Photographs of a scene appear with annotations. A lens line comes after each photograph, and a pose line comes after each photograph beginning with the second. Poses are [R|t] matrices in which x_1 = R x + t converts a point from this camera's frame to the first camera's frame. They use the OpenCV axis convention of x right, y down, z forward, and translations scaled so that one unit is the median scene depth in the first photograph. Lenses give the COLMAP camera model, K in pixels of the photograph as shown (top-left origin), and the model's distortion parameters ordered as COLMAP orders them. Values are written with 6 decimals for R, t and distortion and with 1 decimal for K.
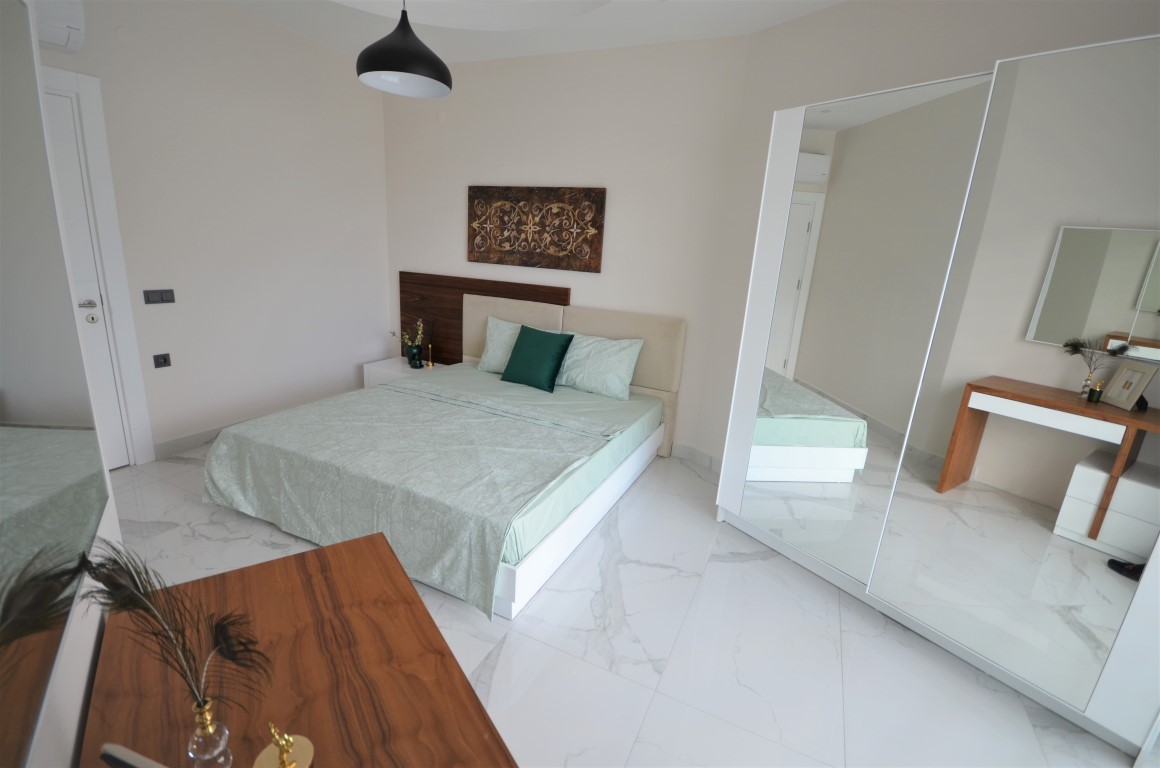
lens RADIAL K [[506.6, 0, 584.7], [0, 506.6, 386.1], [0, 0, 1]] dist [0.015493, -0.014651]
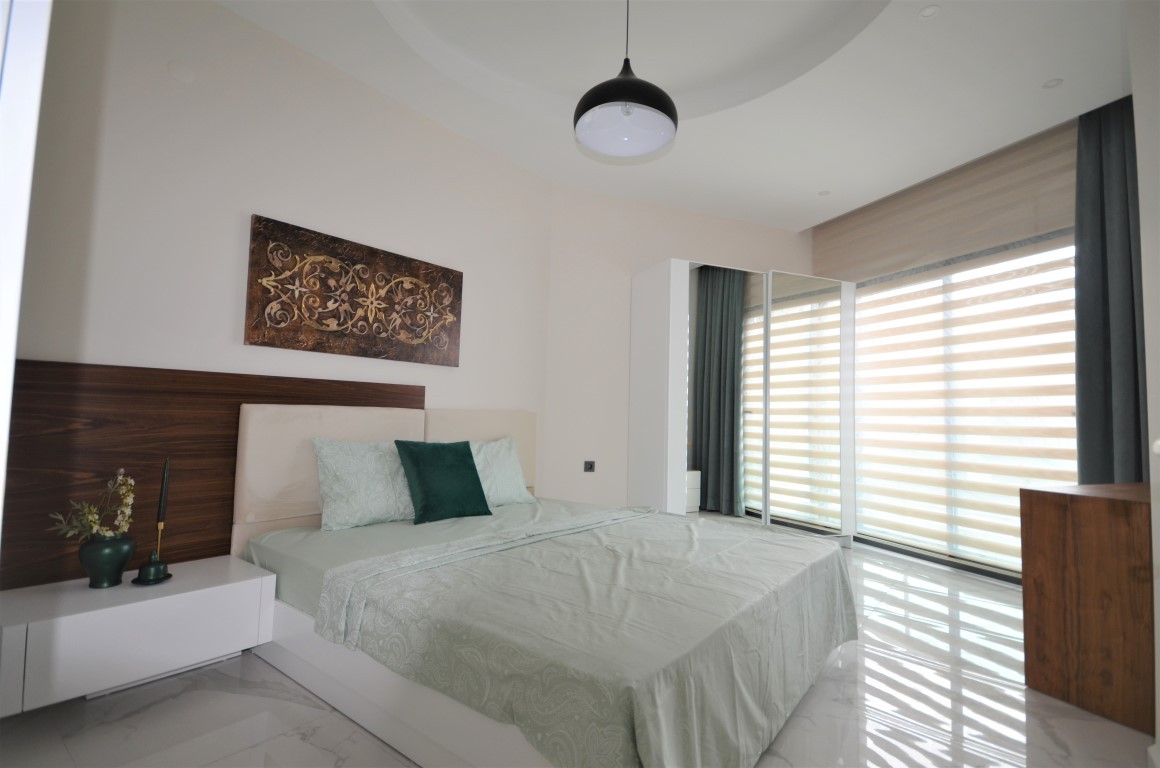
lens RADIAL K [[538.6, 0, 580.0], [0, 538.6, 384.0], [0, 0, 1]] dist [0.033358, -0.019557]
pose [[0.252613, 0.004079, 0.967559, -0.749099], [0.262142, 0.962302, -0.072498, -0.077907], [-0.931380, 0.271952, 0.242020, 0.590109]]
